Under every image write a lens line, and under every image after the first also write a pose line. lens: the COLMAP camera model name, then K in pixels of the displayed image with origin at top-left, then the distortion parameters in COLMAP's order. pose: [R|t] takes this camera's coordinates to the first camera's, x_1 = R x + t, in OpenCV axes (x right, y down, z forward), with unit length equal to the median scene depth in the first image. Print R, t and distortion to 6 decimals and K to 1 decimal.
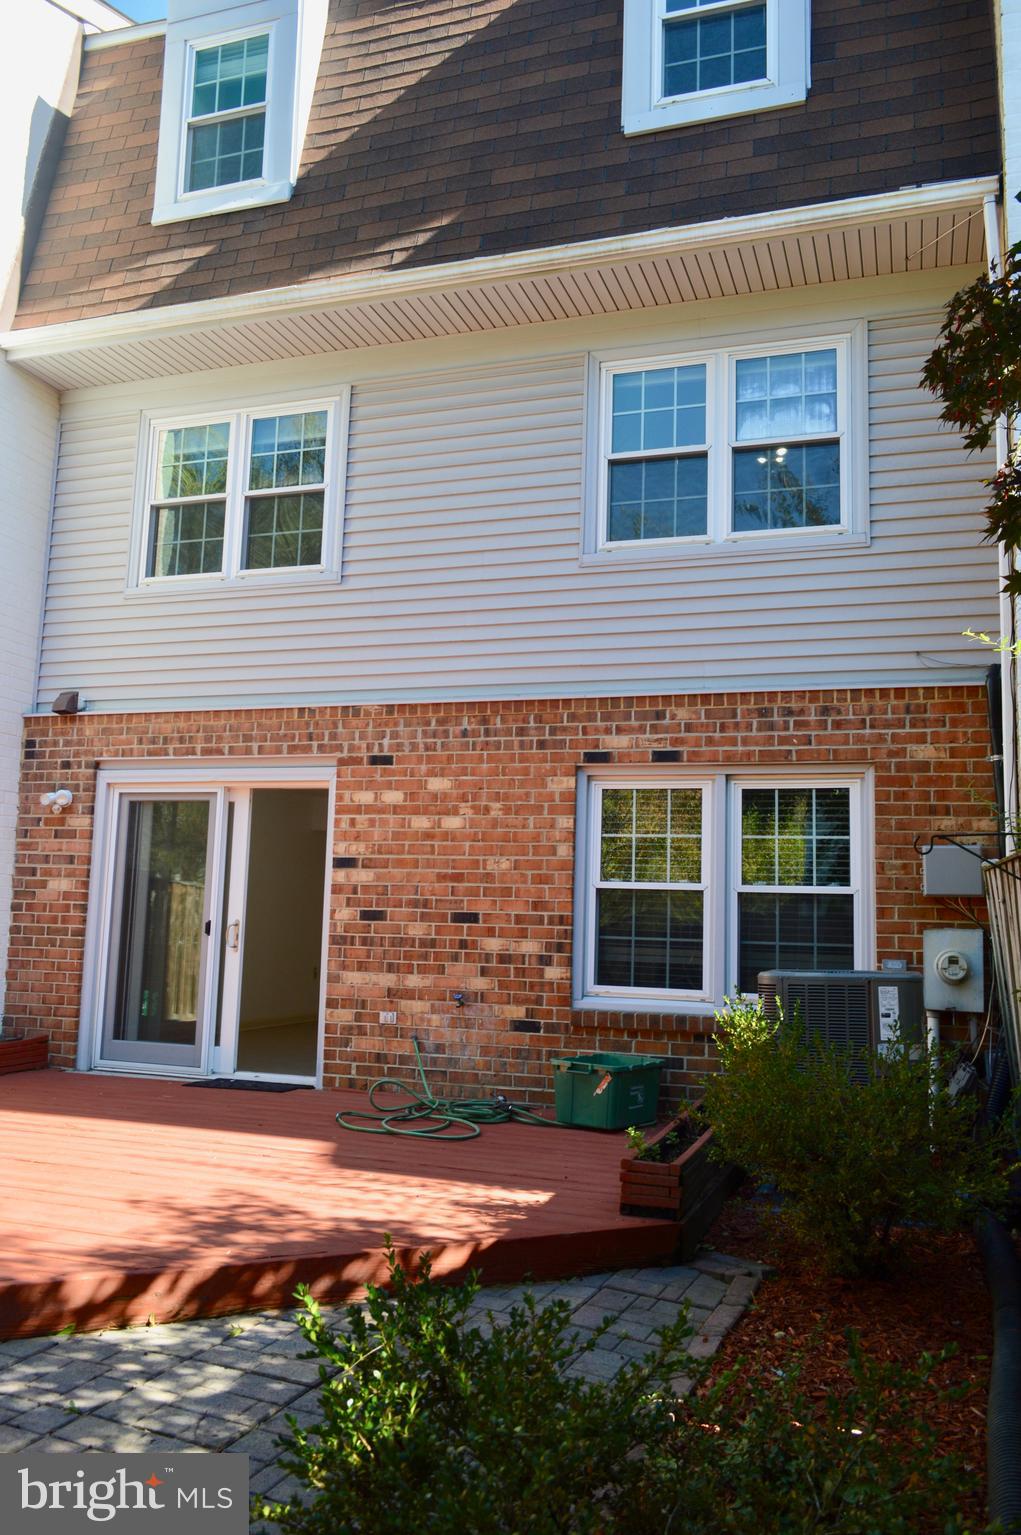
lens RADIAL K [[1210.7, 0, 511.5], [0, 1210.7, 767.8], [0, 0, 1]] dist [-0.019647, 0.010624]
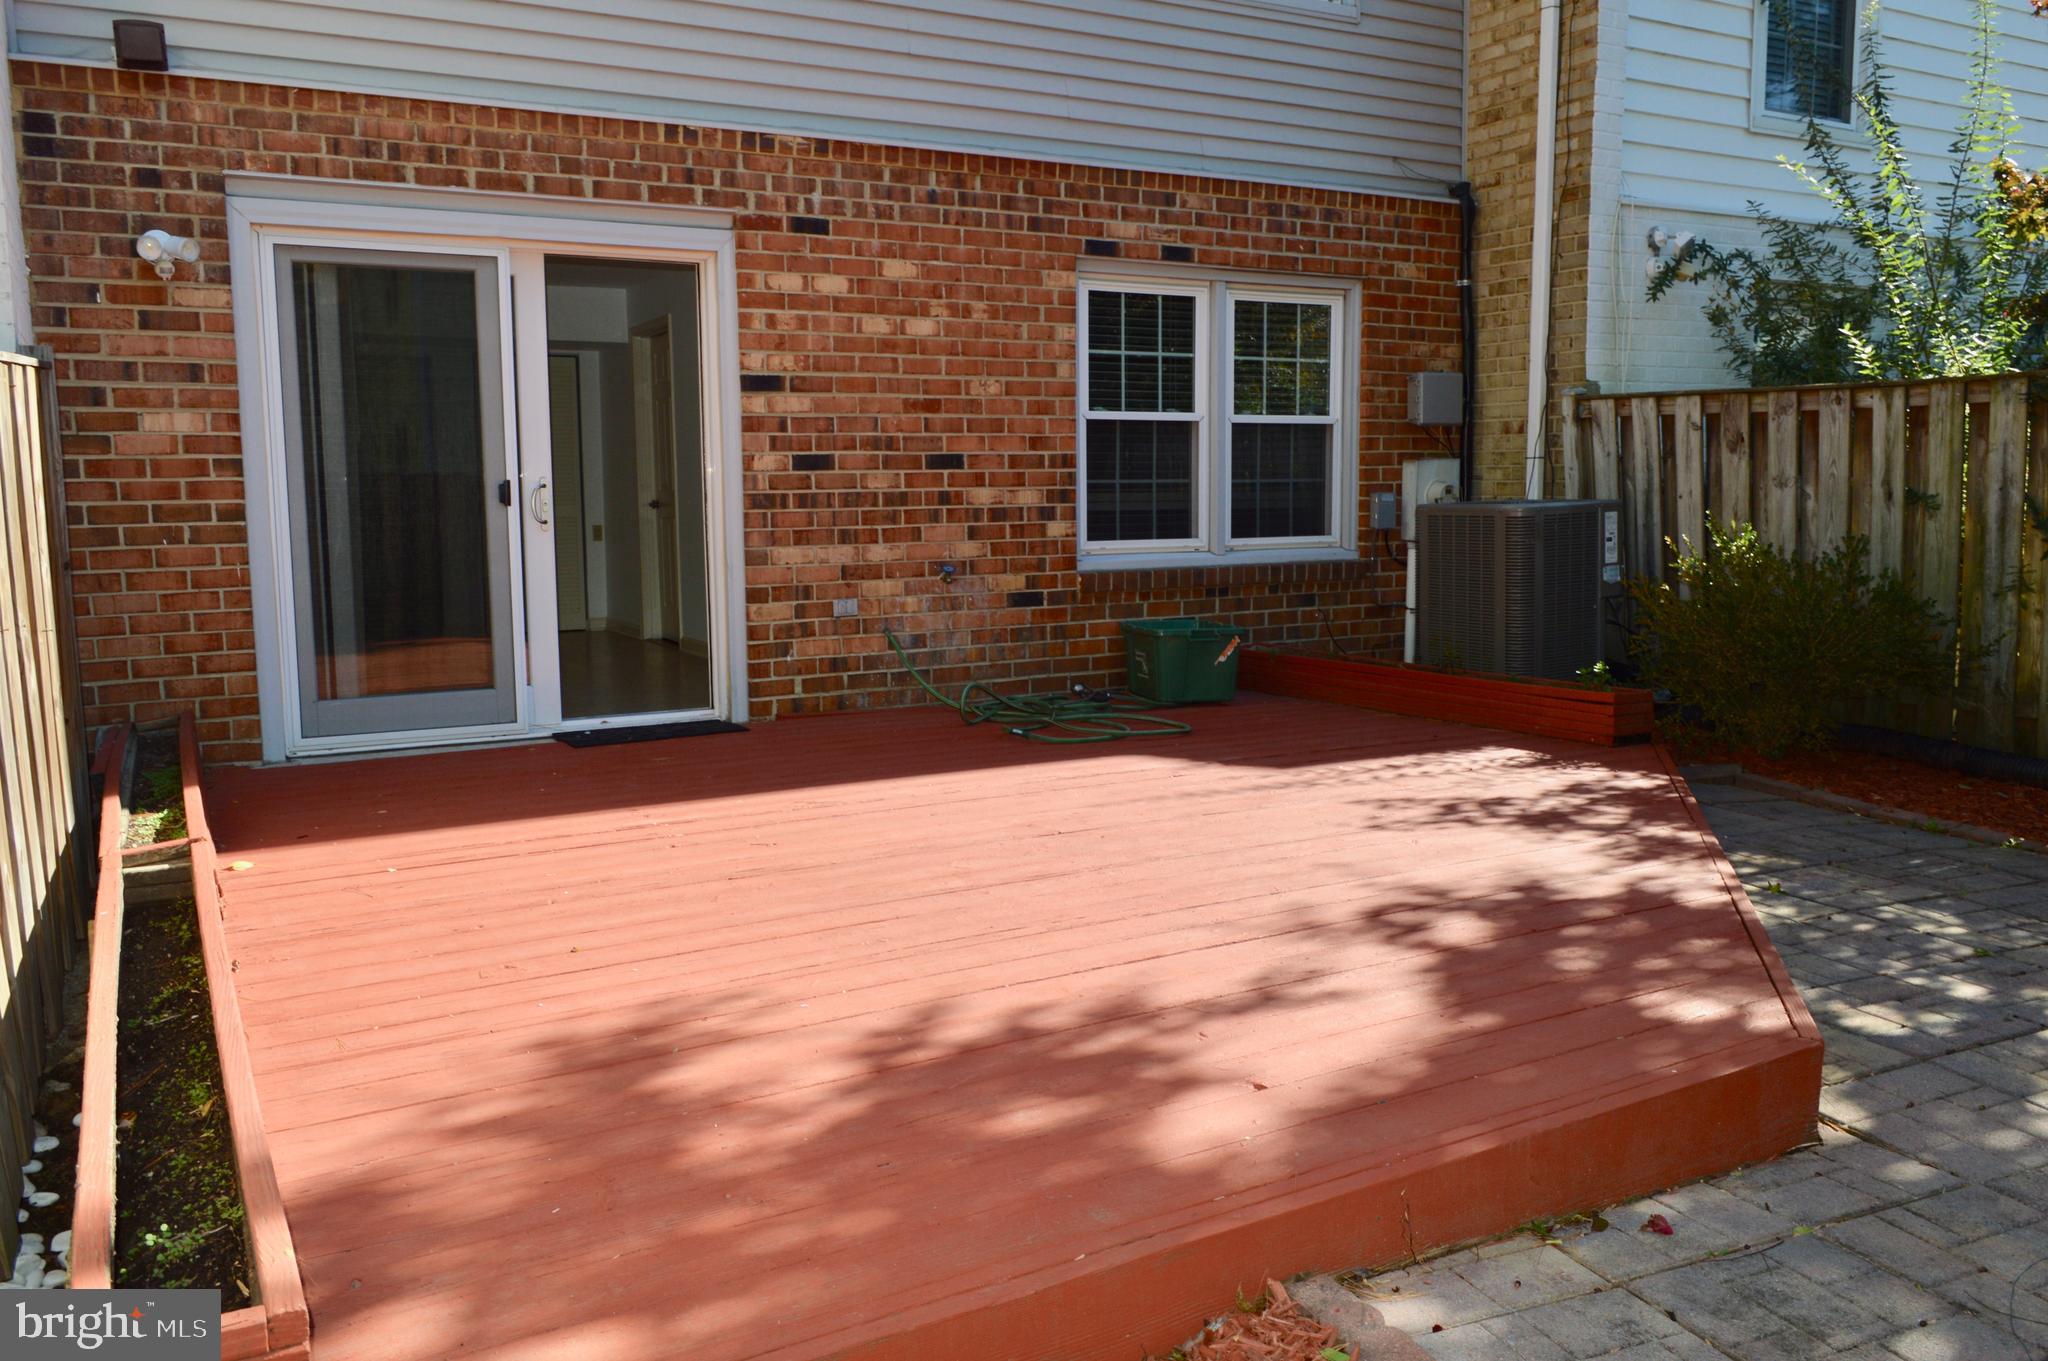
lens RADIAL K [[1615.3, 0, 1026.2], [0, 1615.3, 679.5], [0, 0, 1]] dist [-0.019647, 0.010624]
pose [[0.670705, -0.123871, 0.731307, -0.716180], [-0.065187, 0.972297, 0.224476, 0.029725], [-0.738854, -0.198229, 0.644050, 0.307533]]
